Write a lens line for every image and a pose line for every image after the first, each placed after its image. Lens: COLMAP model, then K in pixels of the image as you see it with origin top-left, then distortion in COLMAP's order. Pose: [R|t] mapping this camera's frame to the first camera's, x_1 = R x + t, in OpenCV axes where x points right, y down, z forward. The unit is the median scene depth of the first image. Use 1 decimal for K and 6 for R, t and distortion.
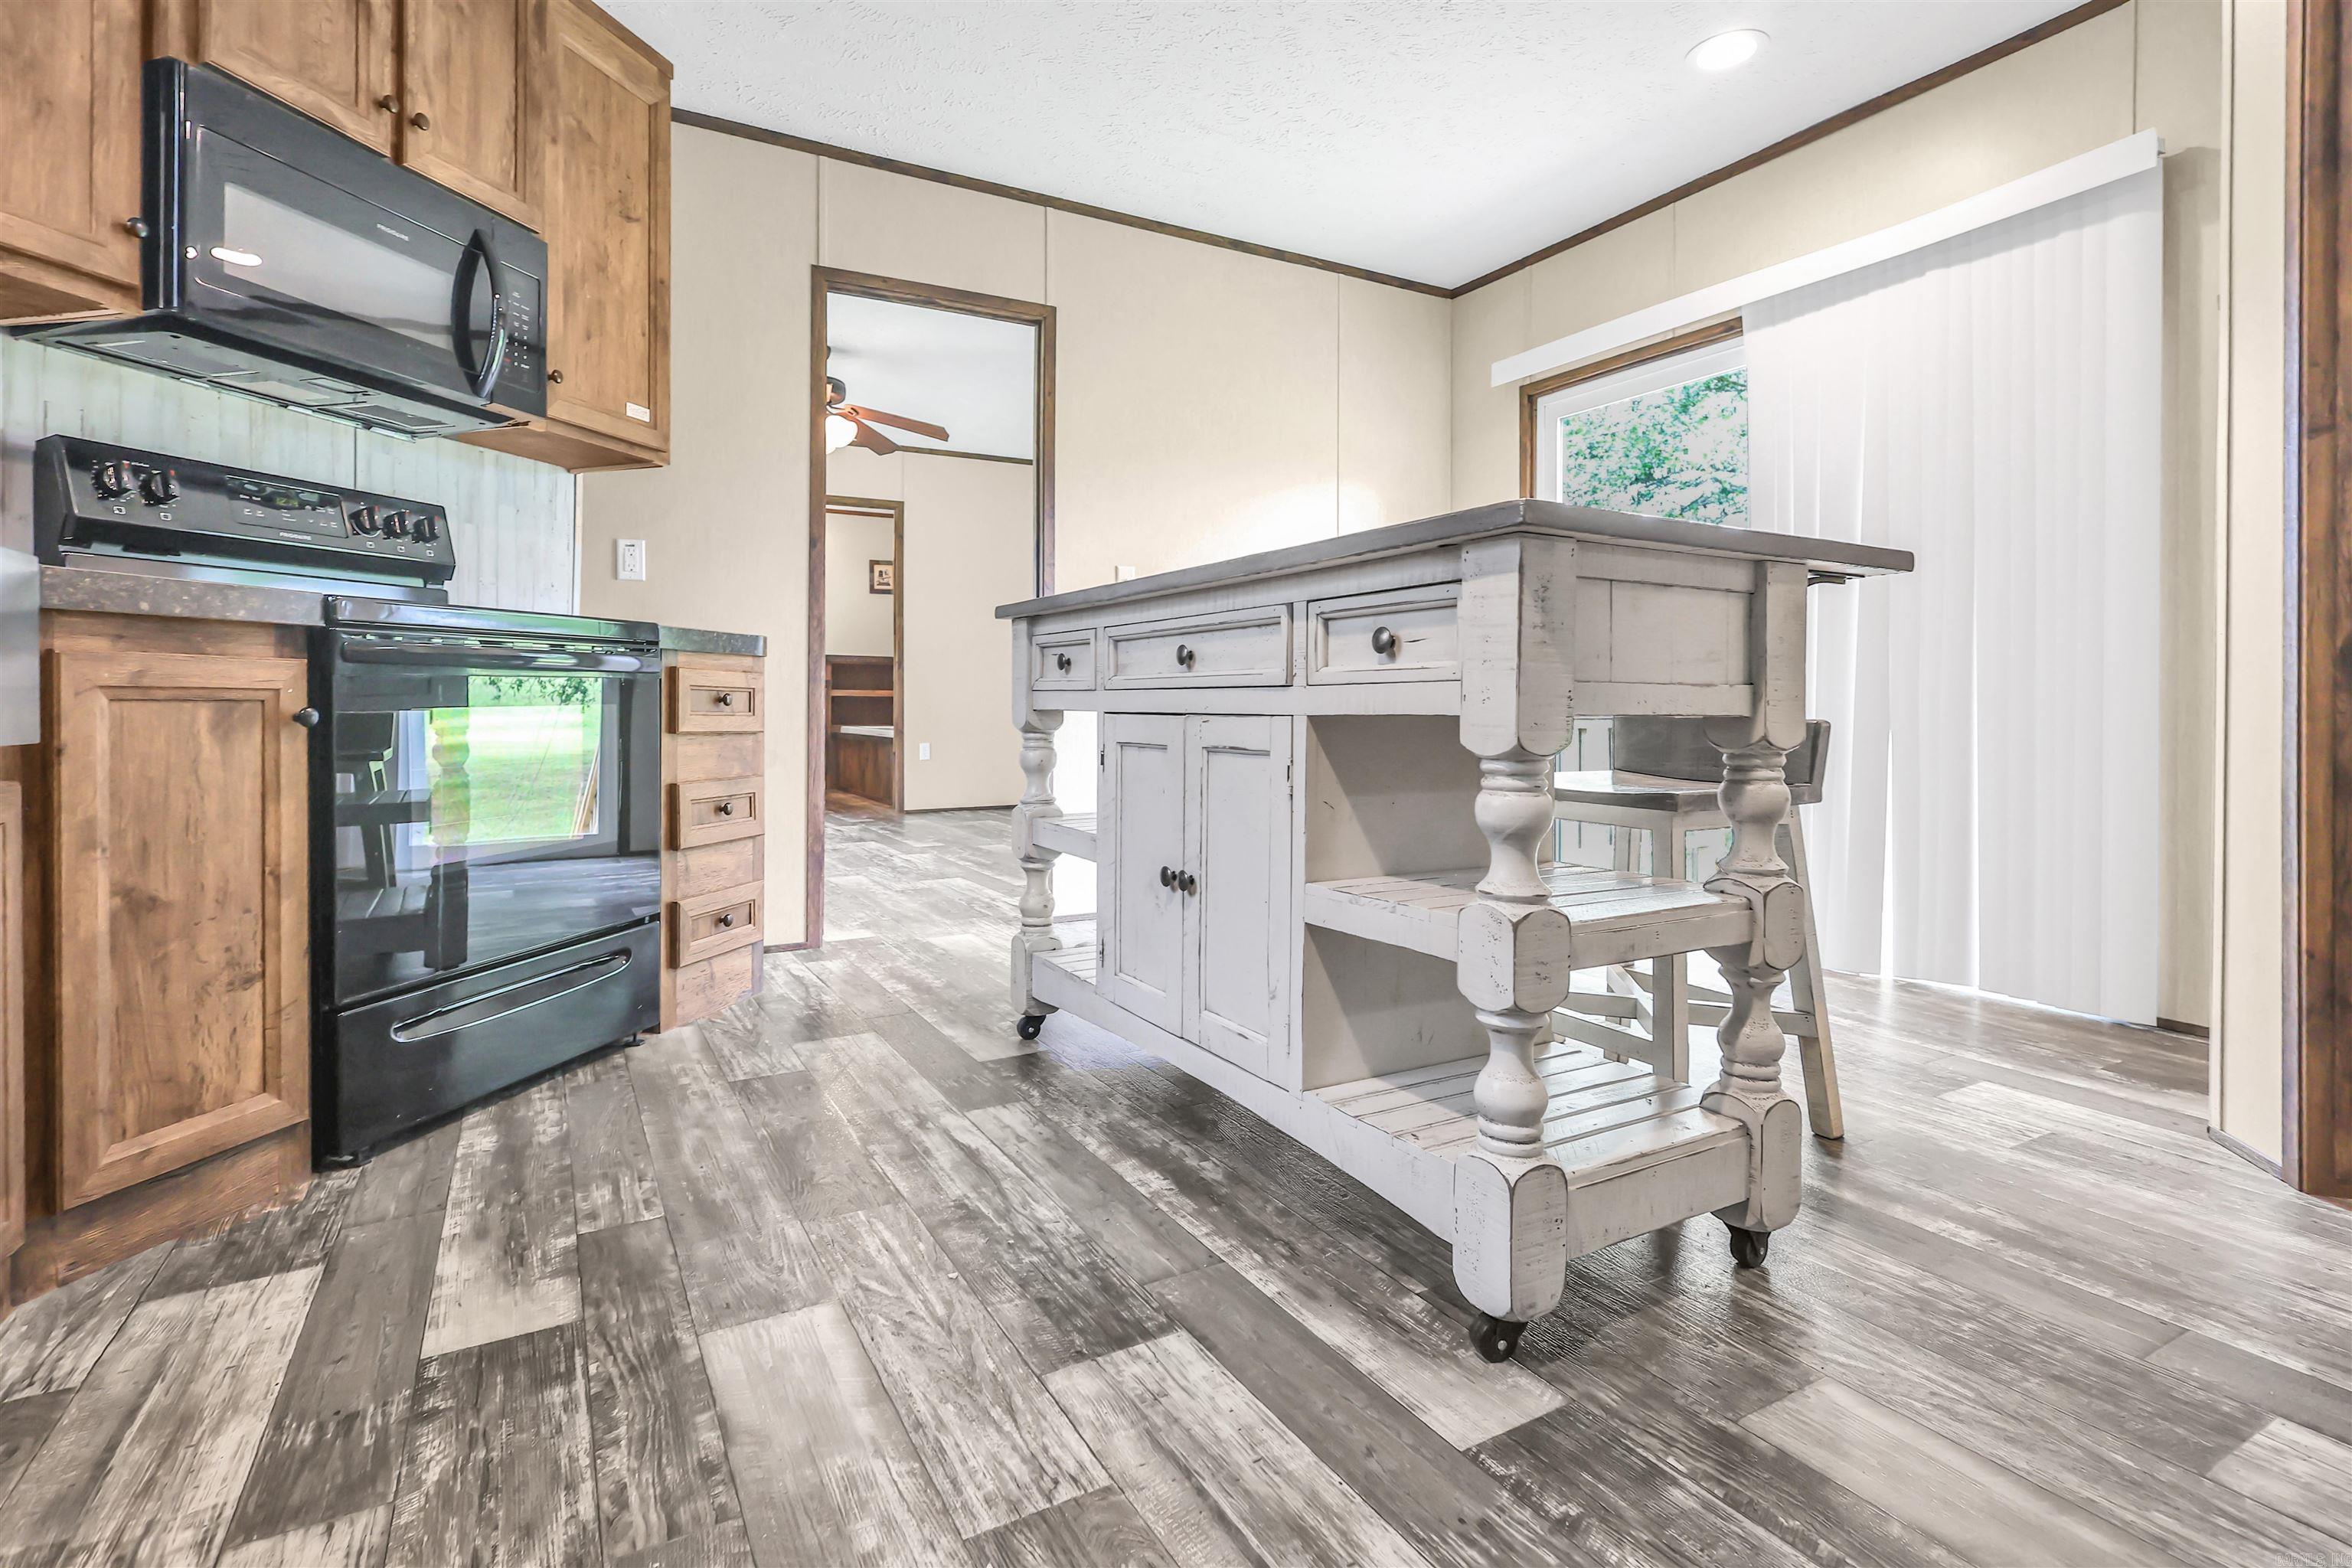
lens RADIAL K [[1142.6, 0, 1148.0], [0, 1142.6, 704.7], [0, 0, 1]] dist [-0.002892, 0.000600]
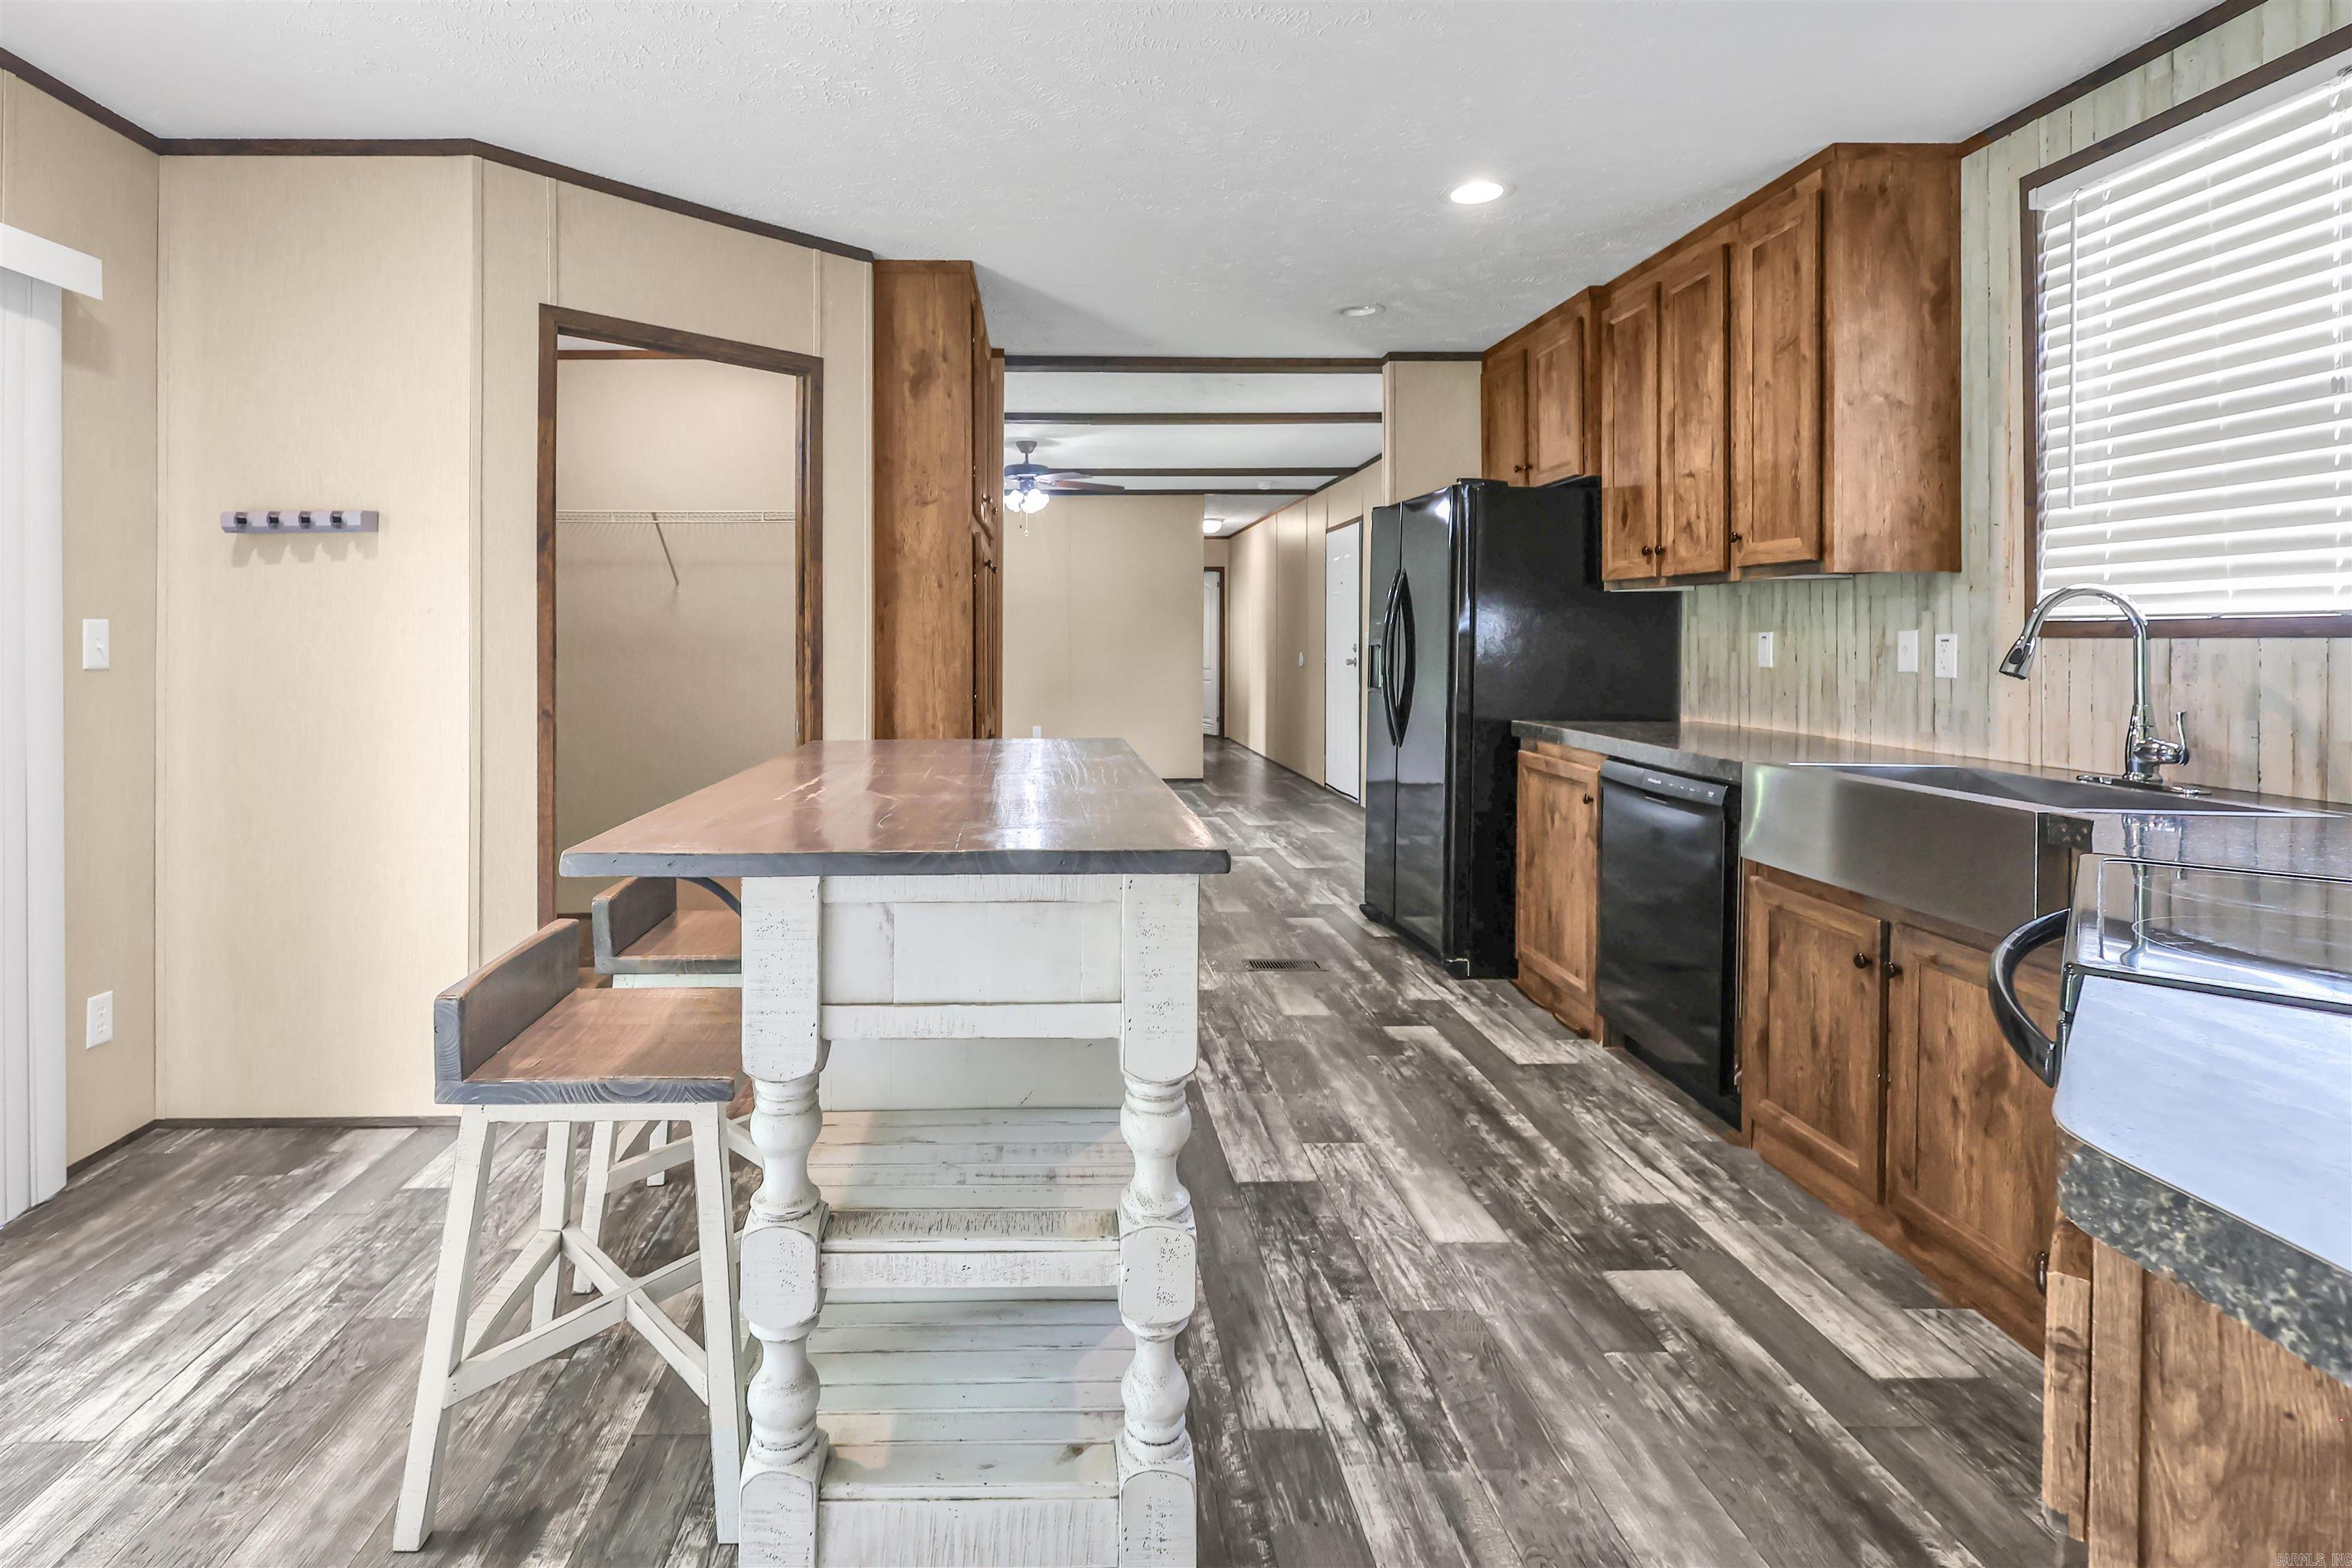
lens RADIAL K [[1171.3, 0, 1024.5], [0, 1171.3, 654.6], [0, 0, 1]] dist [0.000683, 0.000202]
pose [[-0.877872, -0.006700, 0.478849, -0.439667], [-0.000617, 0.999917, 0.012860, -0.260677], [-0.478896, 0.010994, -0.877803, 2.157794]]
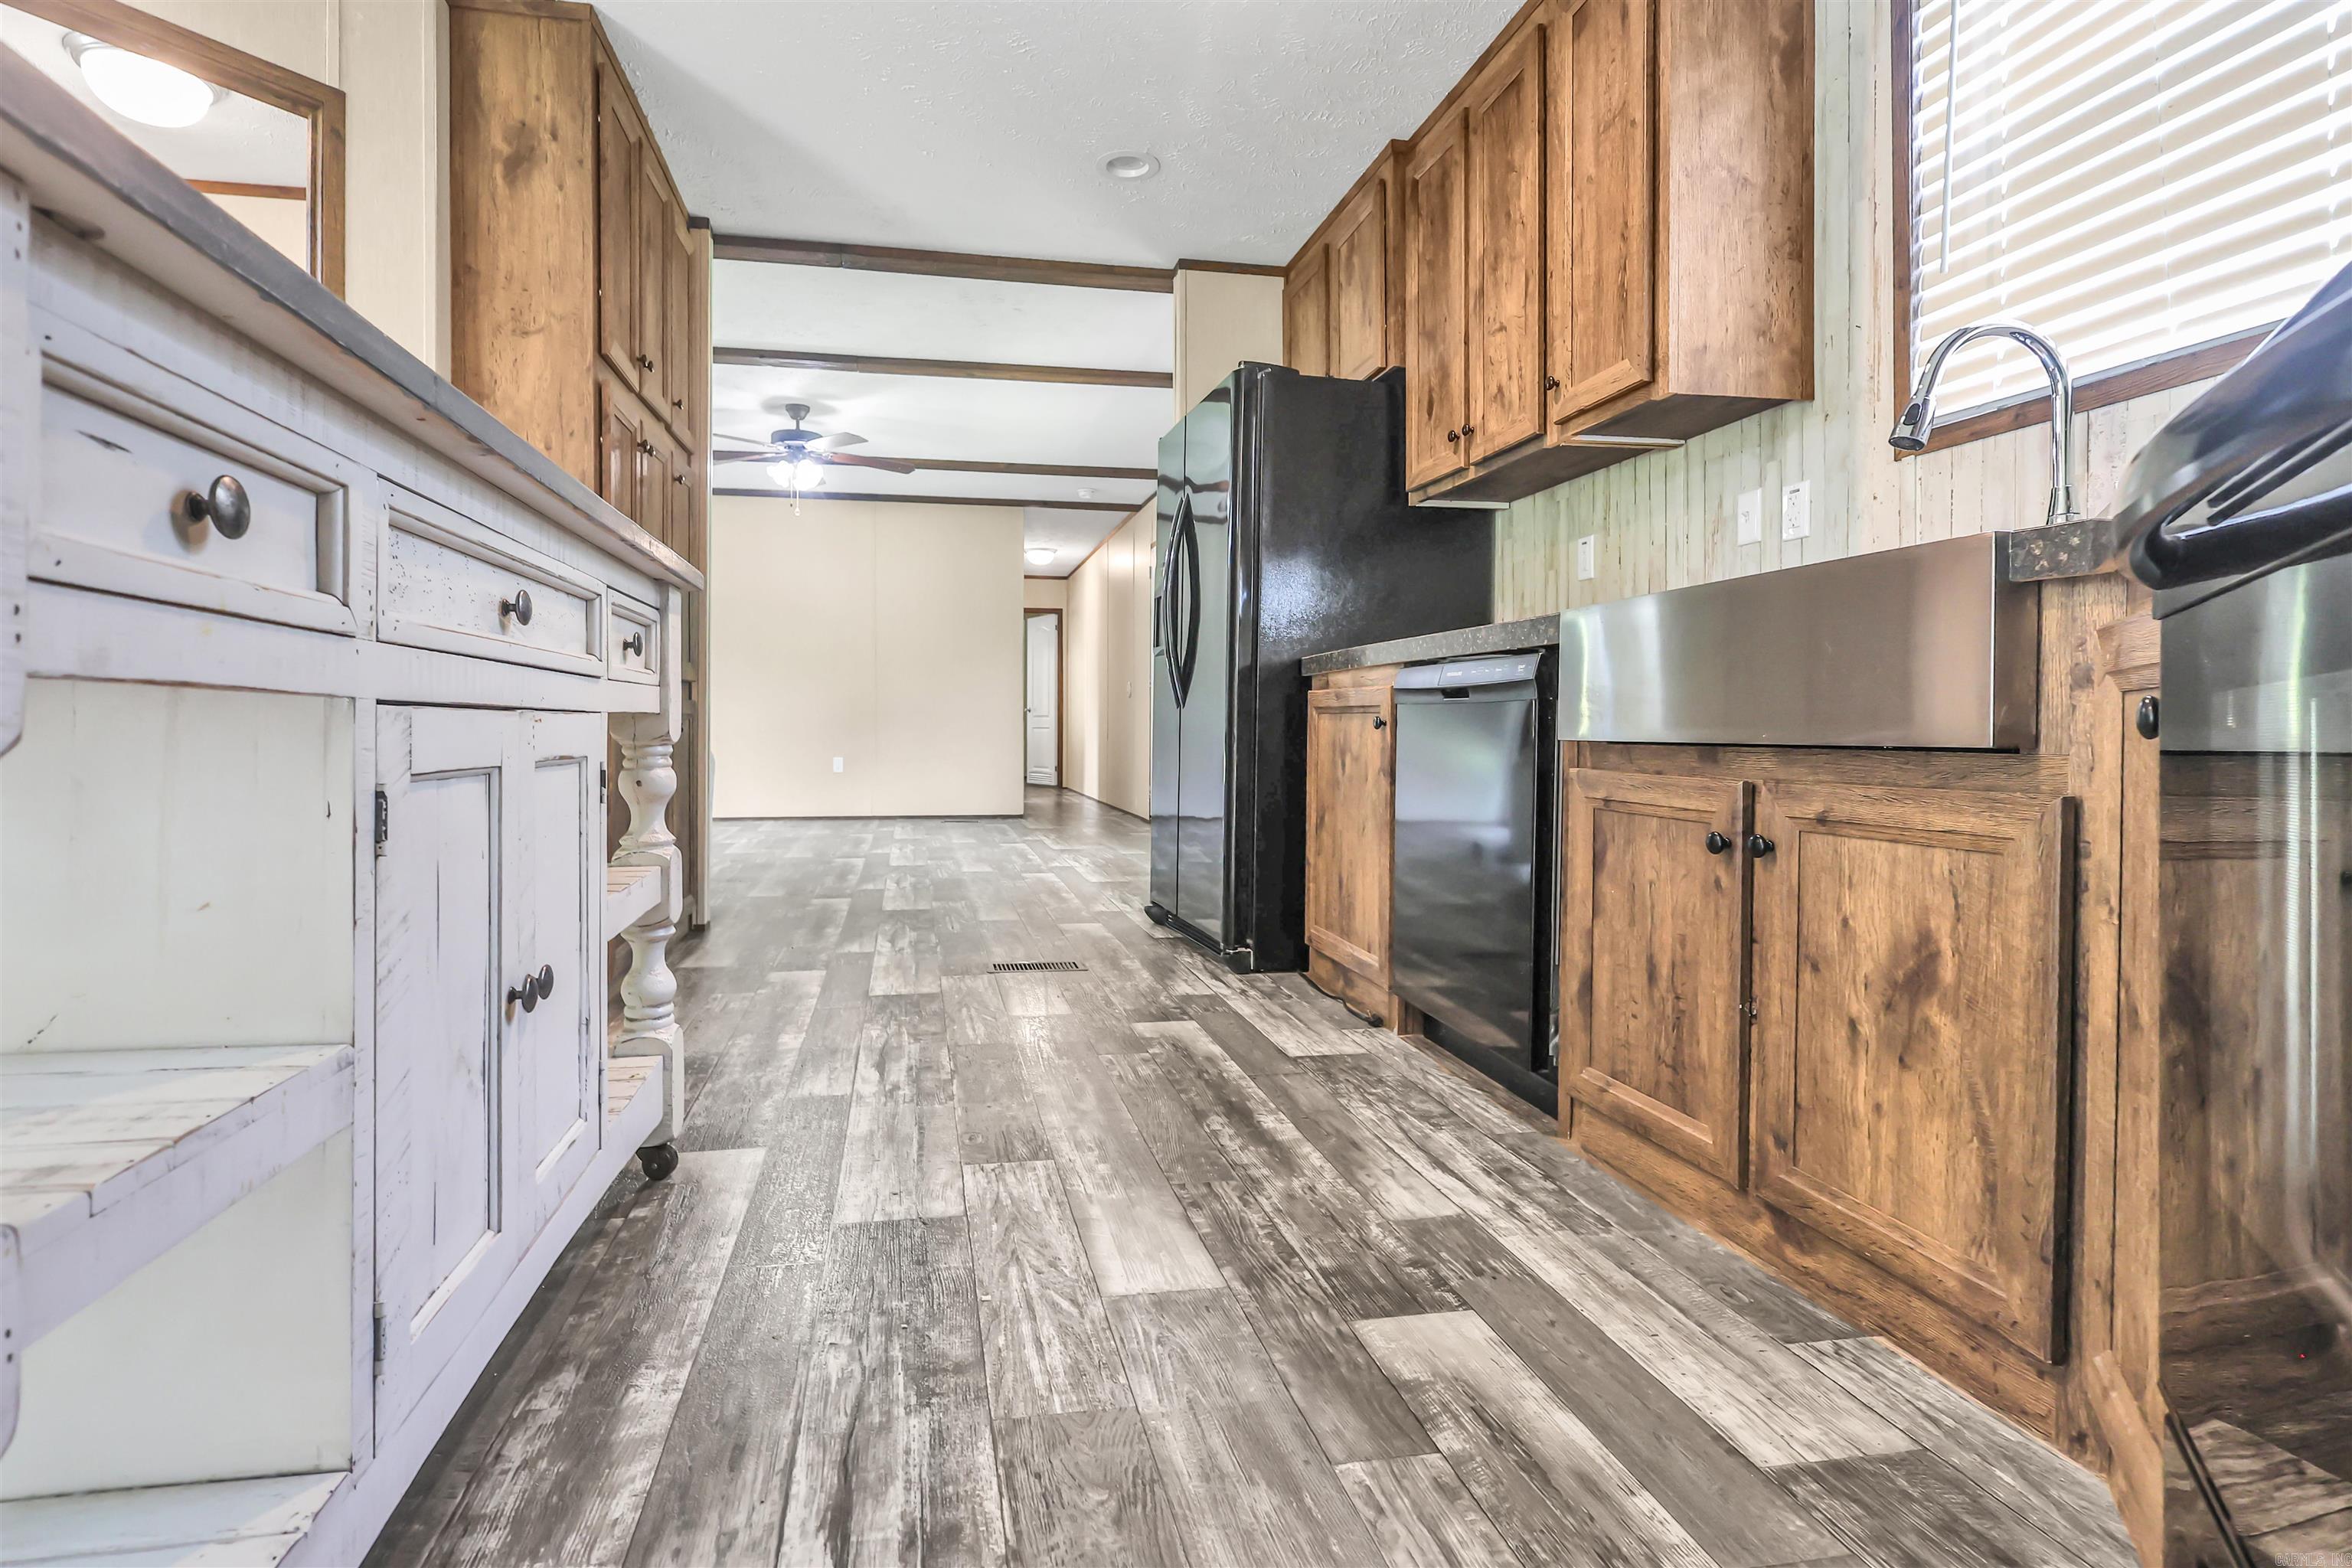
lens RADIAL K [[1155.8, 0, 1089.4], [0, 1155.8, 737.2], [0, 0, 1]] dist [0.001350, 0.000932]
pose [[-0.943657, -0.007461, 0.330840, -0.473218], [-0.005314, 0.999959, 0.007395, 0.015339], [-0.330881, 0.005221, -0.943658, 1.562328]]
